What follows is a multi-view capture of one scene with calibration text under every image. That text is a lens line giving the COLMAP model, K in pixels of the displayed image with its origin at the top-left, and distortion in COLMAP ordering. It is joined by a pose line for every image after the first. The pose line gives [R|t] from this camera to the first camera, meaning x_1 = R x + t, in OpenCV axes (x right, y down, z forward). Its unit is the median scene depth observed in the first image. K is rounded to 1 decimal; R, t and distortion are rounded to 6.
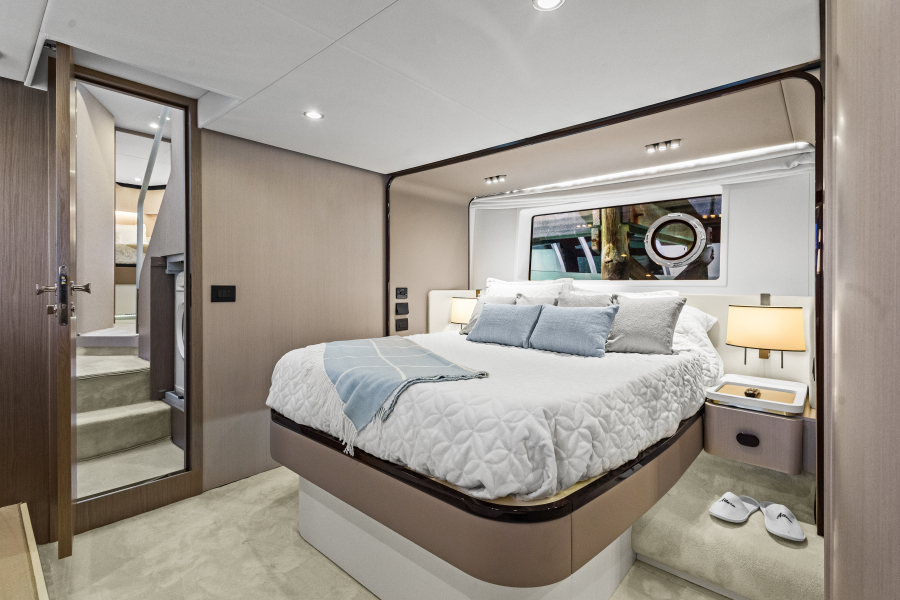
lens RADIAL K [[419.0, 0, 453.0], [0, 419.0, 286.4], [0, 0, 1]] dist [0.000339, -0.000399]
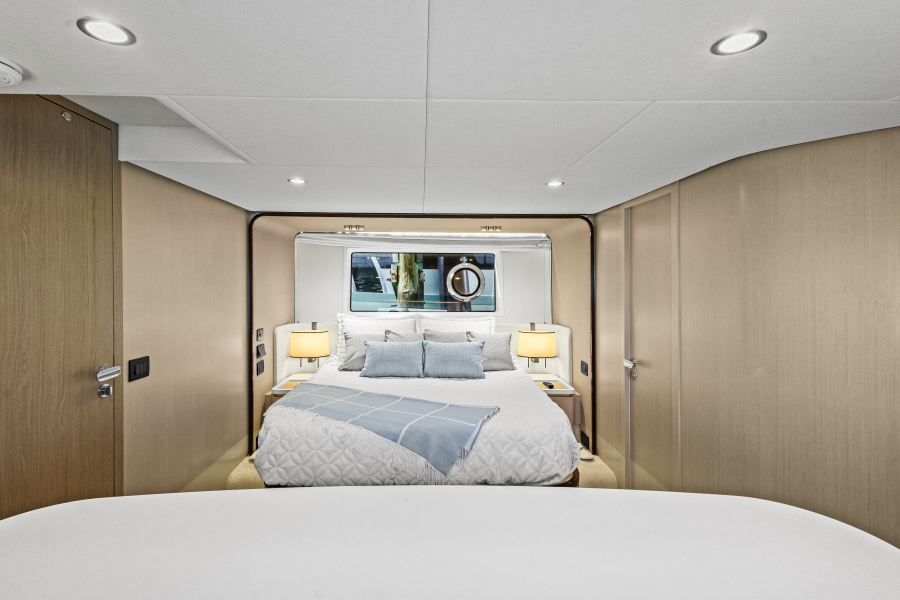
lens RADIAL K [[415.0, 0, 435.7], [0, 415.0, 284.3], [0, 0, 1]] dist [-0.000621, -0.000105]
pose [[0.734496, -0.001700, 0.678611, -0.667560], [0.000420, 0.999998, 0.002051, -0.142407], [-0.678613, -0.001221, 0.734495, 0.045195]]
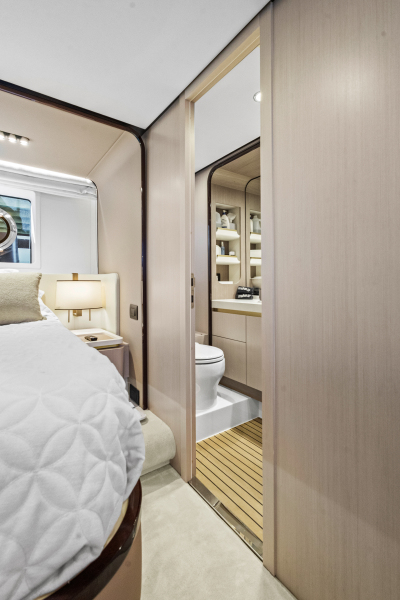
lens RADIAL K [[279.3, 0, 199.9], [0, 279.3, 282.0], [0, 0, 1]] dist [0.000339, -0.000399]
pose [[0.216565, 0.004472, 0.976258, -0.121171], [0.002304, 0.999984, -0.005092, 0.056313], [-0.976265, 0.003352, 0.216551, 0.358802]]
